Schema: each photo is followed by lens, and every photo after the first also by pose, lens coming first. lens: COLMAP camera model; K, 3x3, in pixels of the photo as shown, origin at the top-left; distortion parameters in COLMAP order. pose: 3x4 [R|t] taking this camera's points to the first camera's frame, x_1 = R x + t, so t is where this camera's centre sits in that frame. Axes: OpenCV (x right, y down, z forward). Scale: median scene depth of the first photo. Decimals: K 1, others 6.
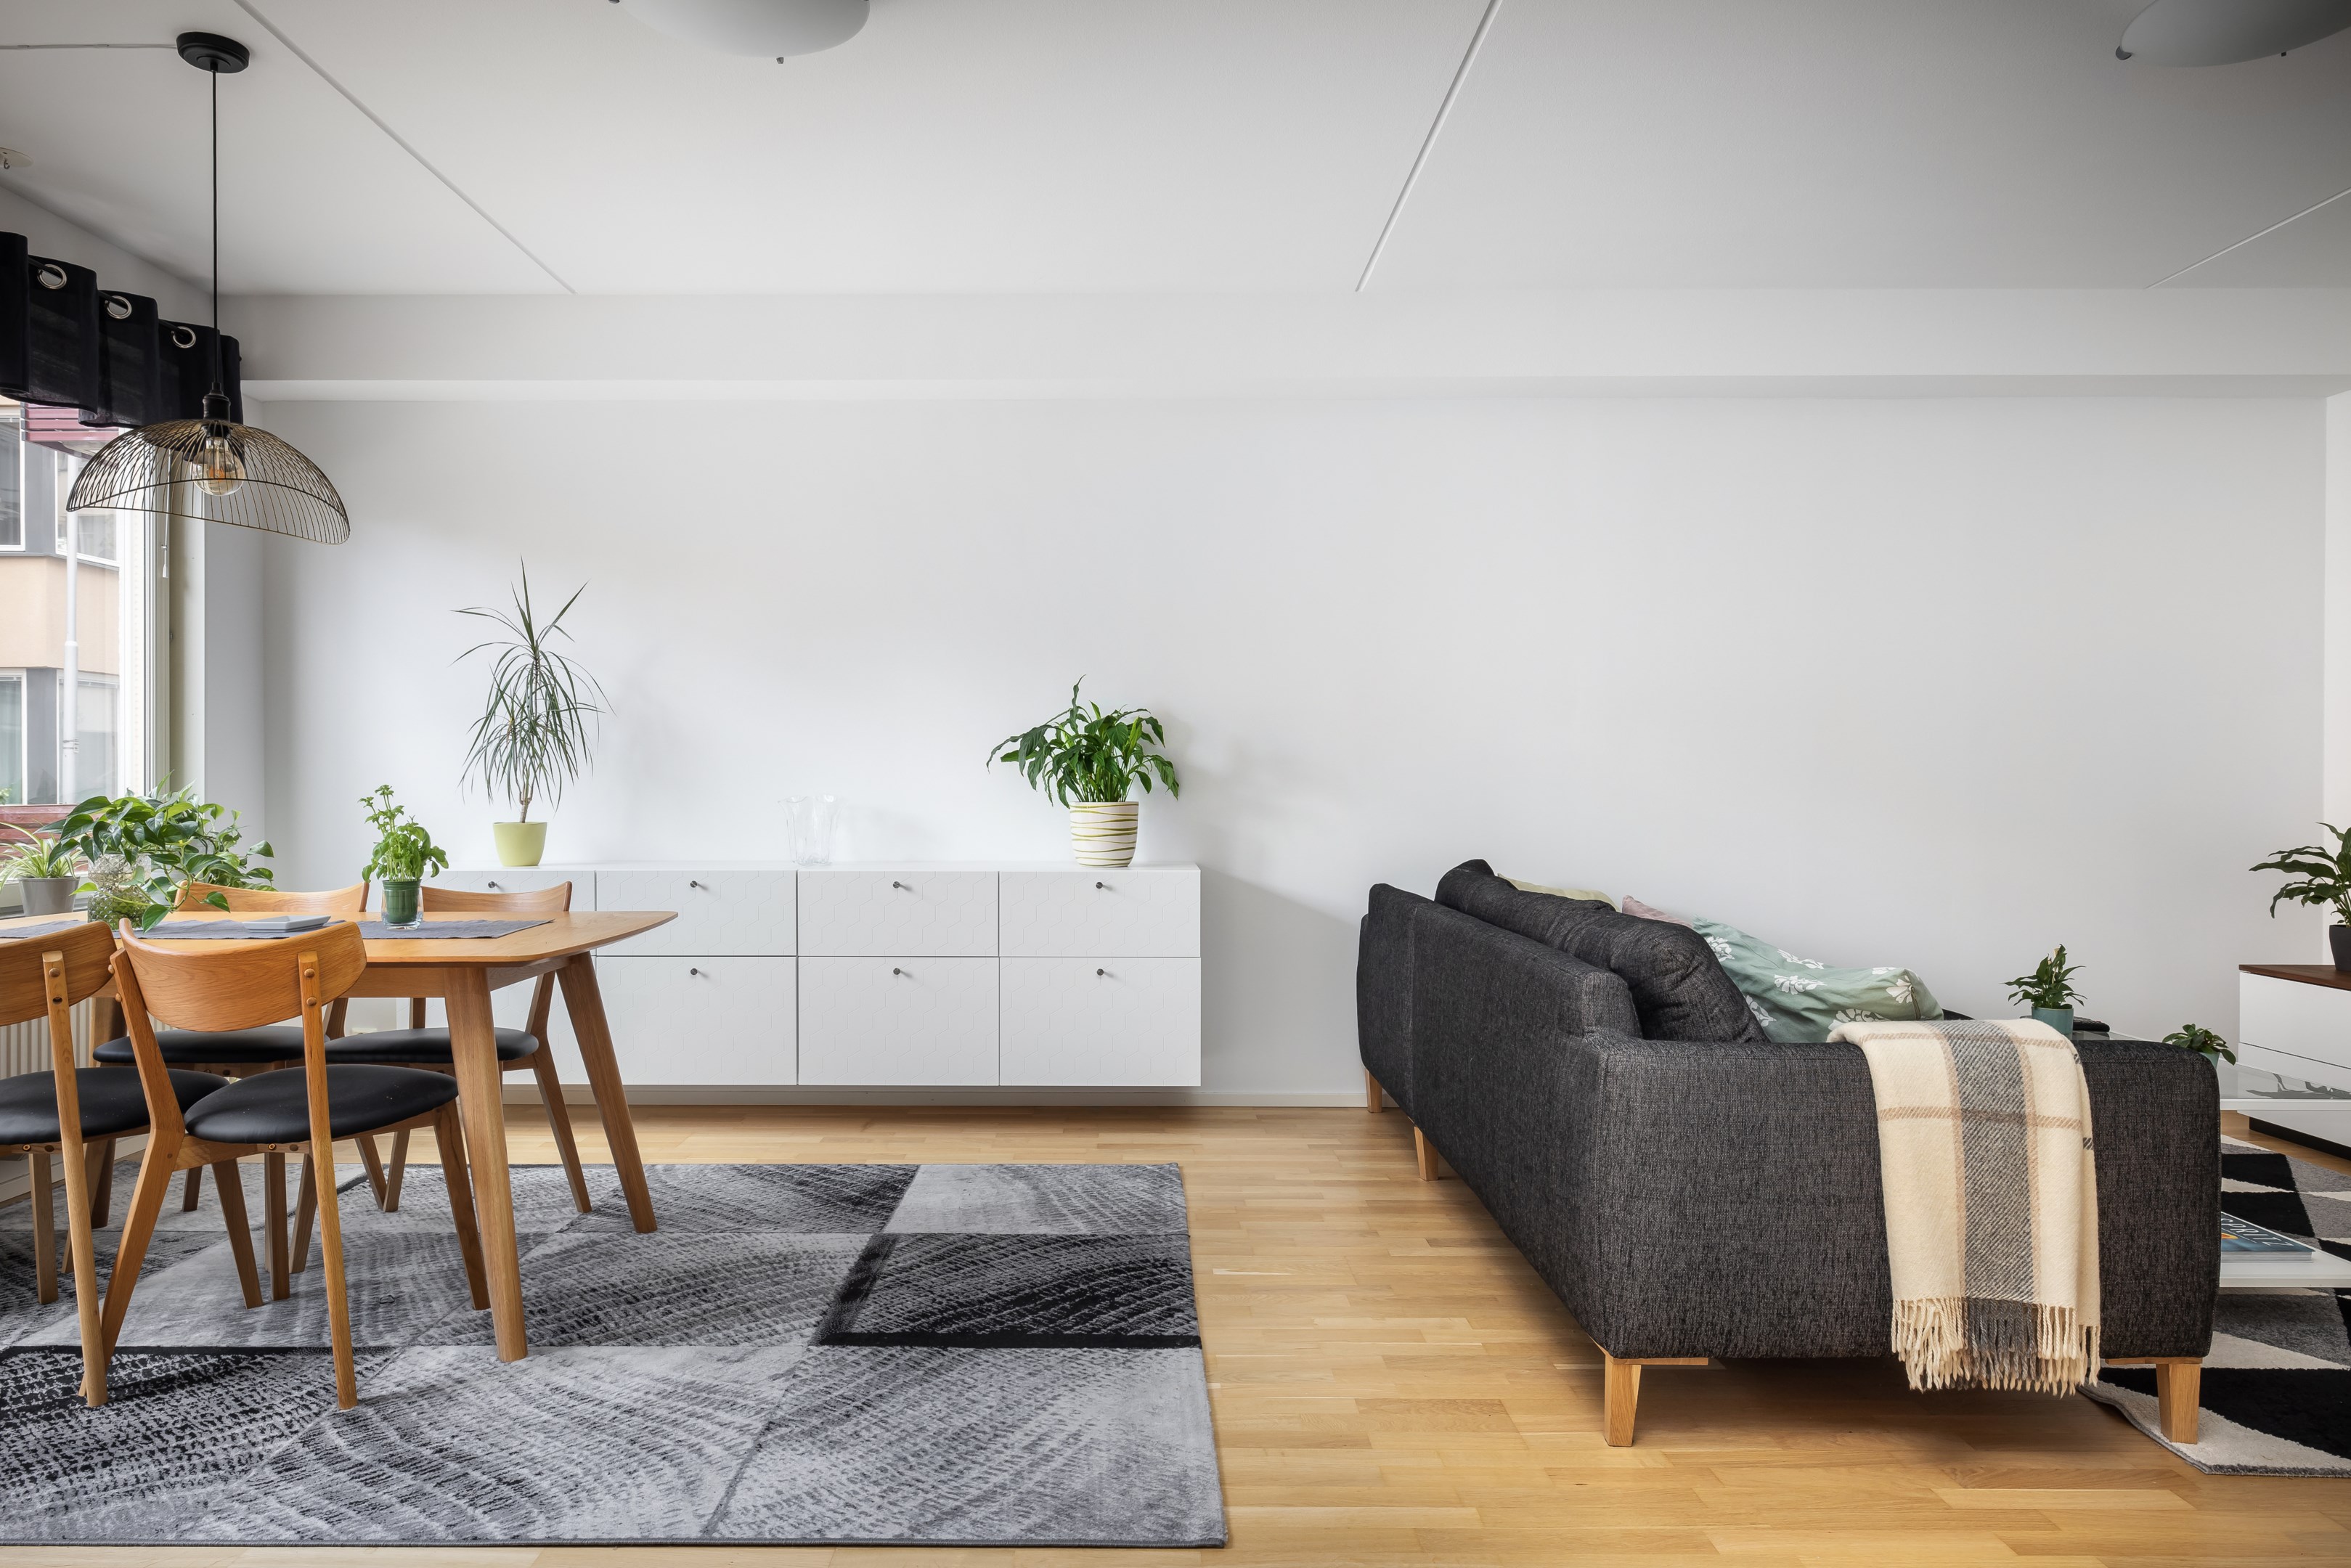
lens RADIAL K [[1473.7, 0, 1142.3], [0, 1473.7, 793.7], [0, 0, 1]] dist [-0.005201, 0.001824]
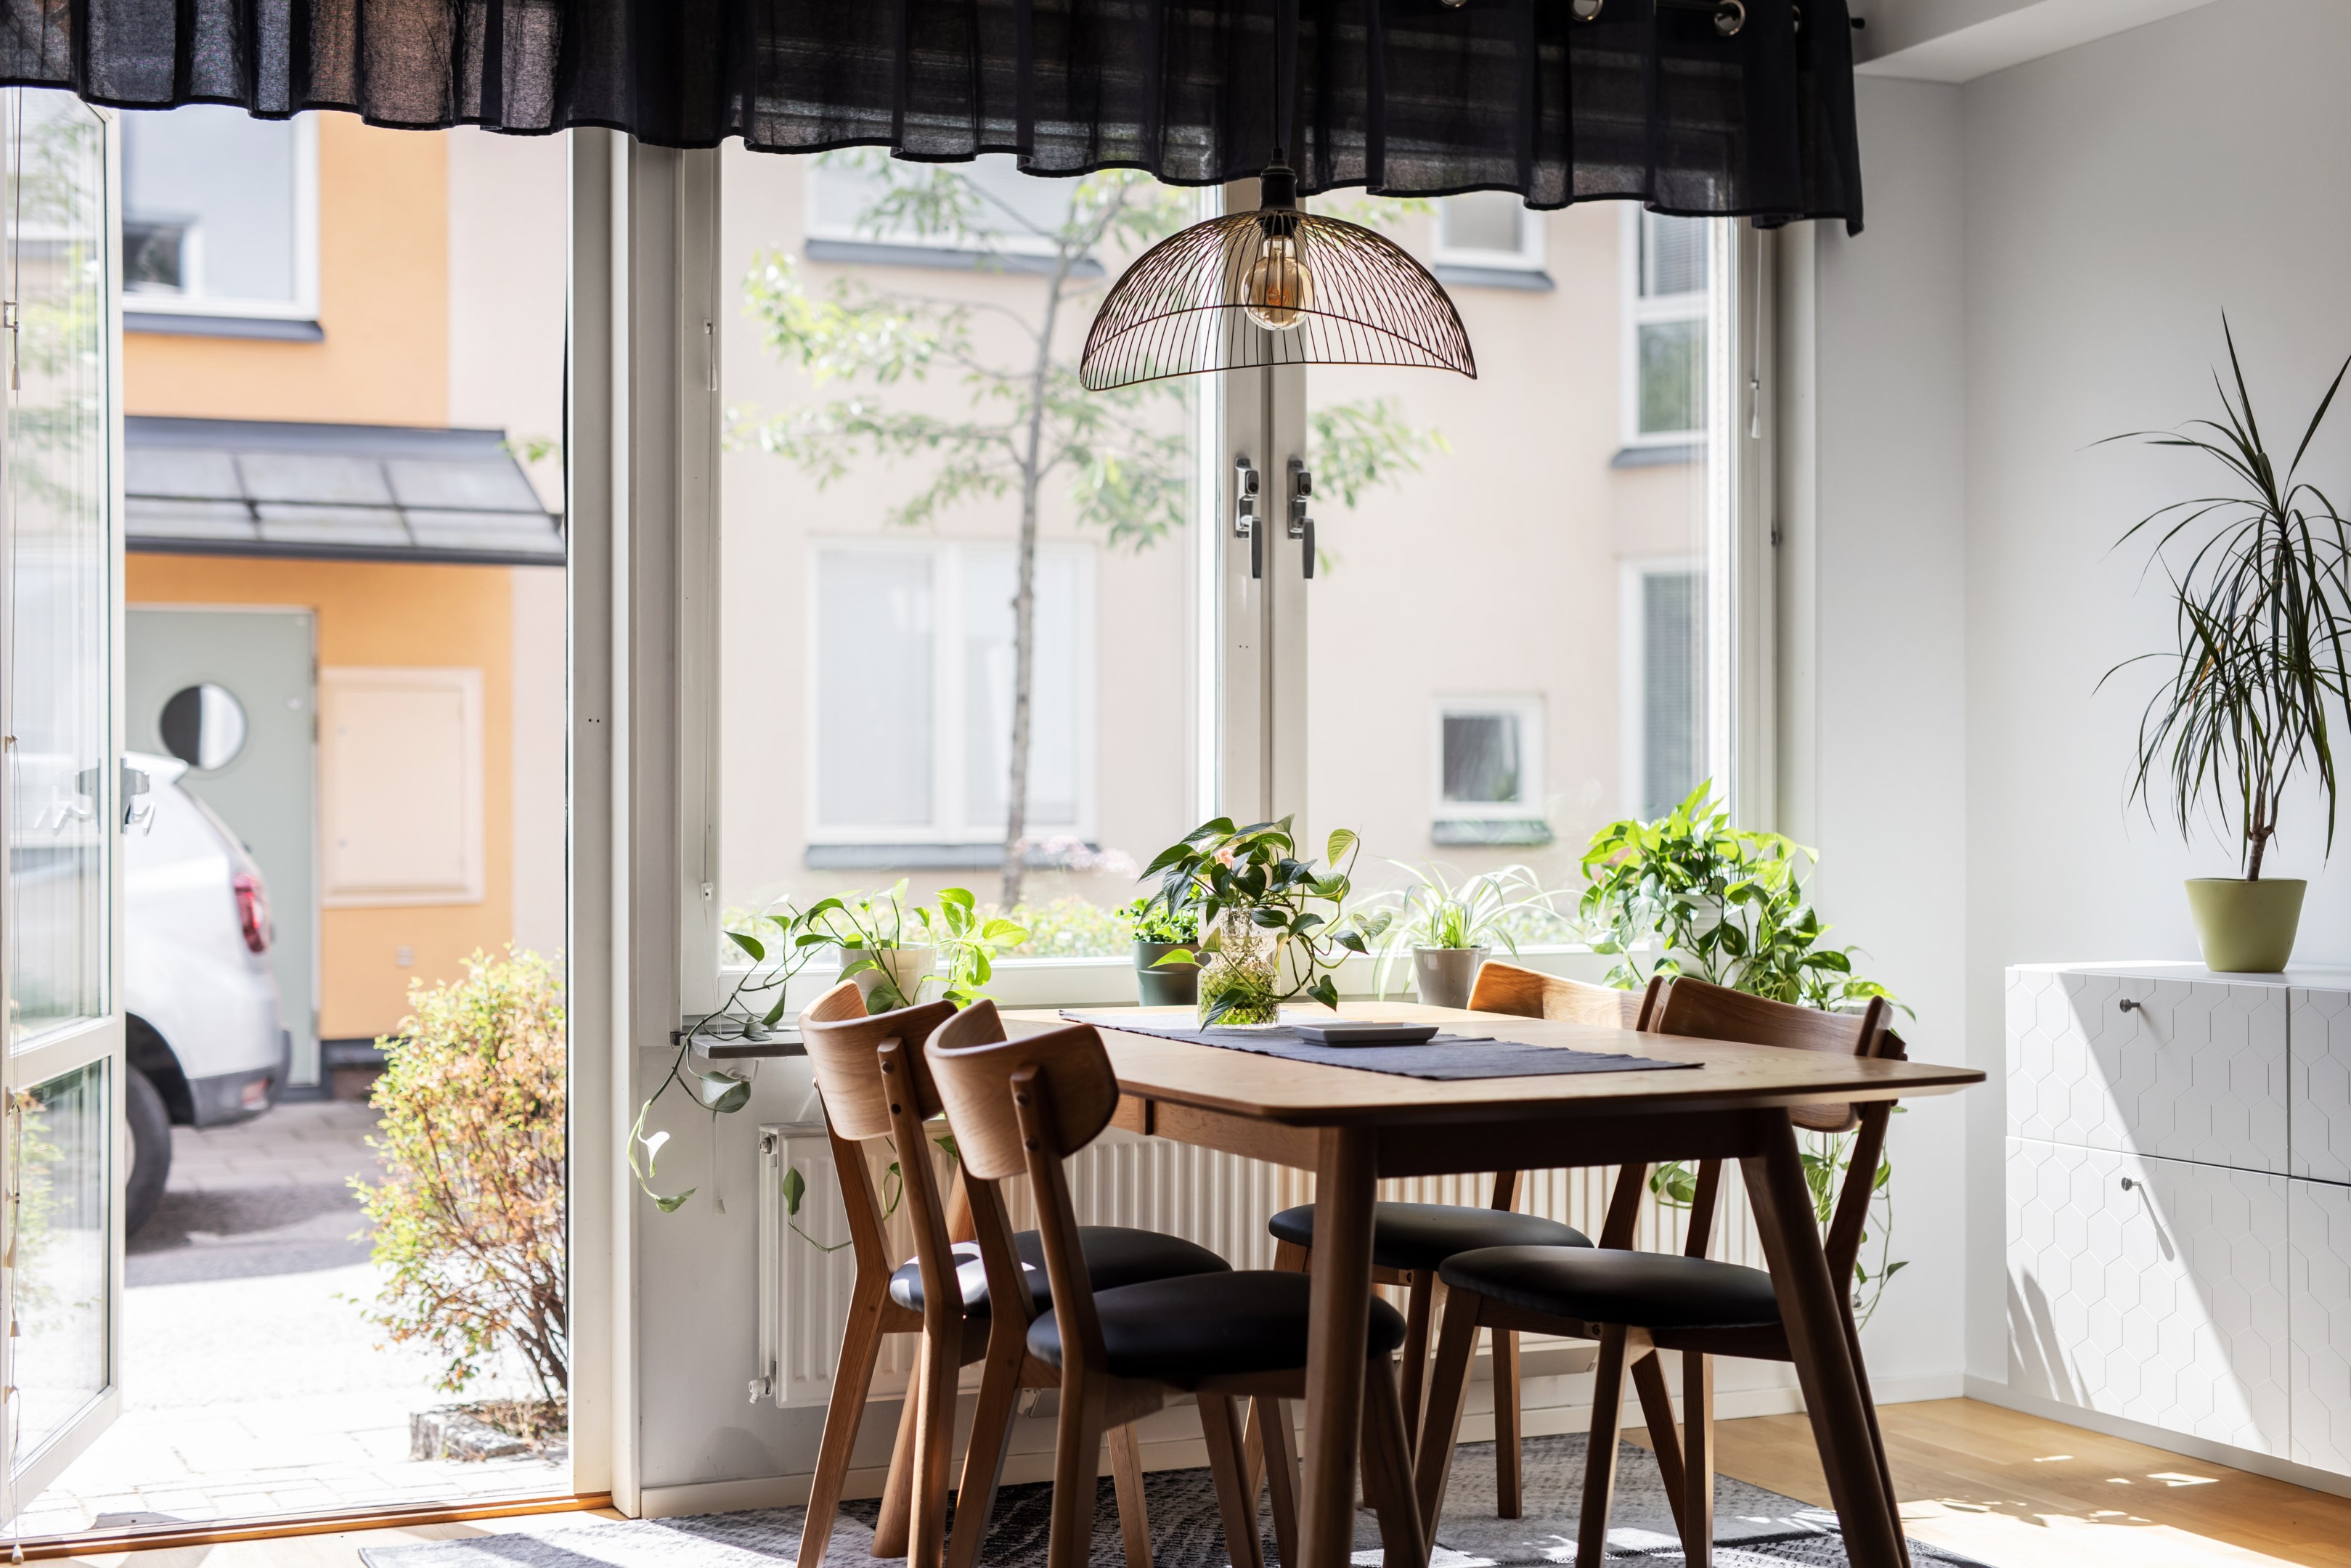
lens RADIAL K [[3437.6, 0, 1171.8], [0, 3437.6, 790.9], [0, 0, 1]] dist [-0.028697, -0.003720]
pose [[0.391087, -0.003989, -0.920345, 0.727936], [-0.004409, 0.999971, -0.006207, 0.000033], [0.920343, 0.006486, 0.391058, 0.423994]]
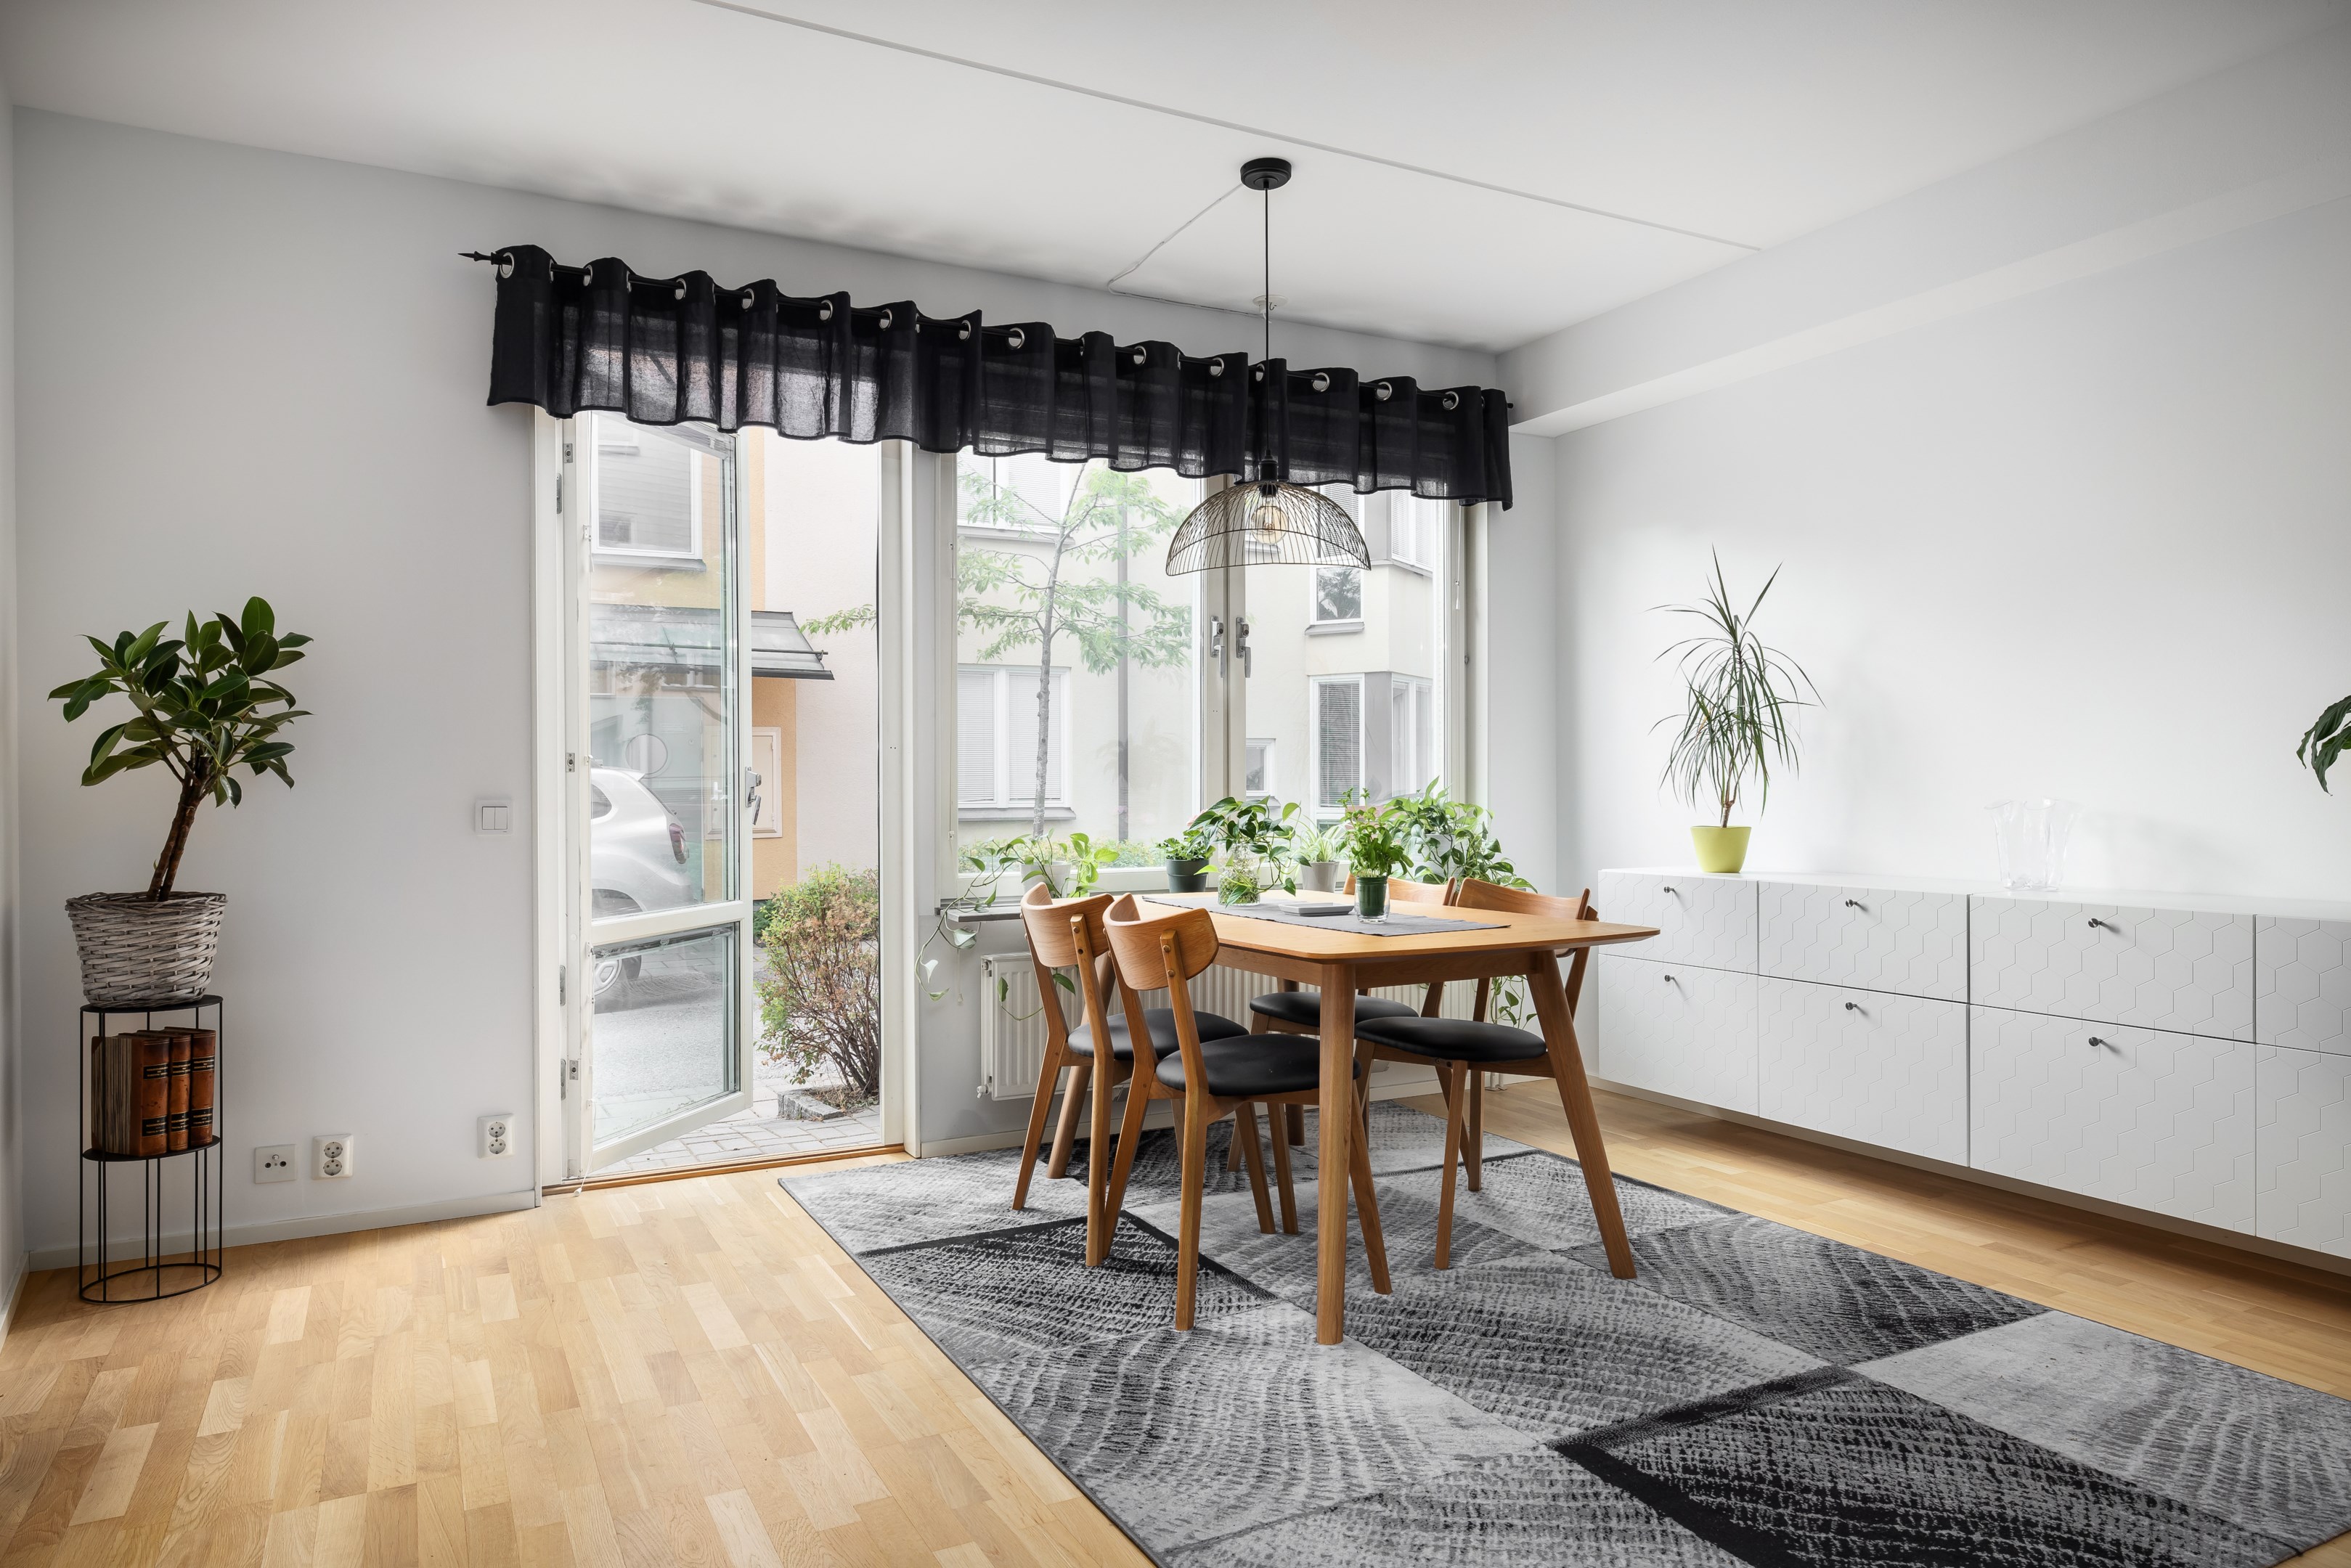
lens RADIAL K [[1476.5, 0, 1154.3], [0, 1476.5, 791.0], [0, 0, 1]] dist [-0.002701, -0.000333]
pose [[0.461554, -0.000032, -0.887112, 0.410302], [-0.002708, 0.999995, -0.001445, -0.001303], [0.887108, 0.003069, 0.461552, 0.388924]]
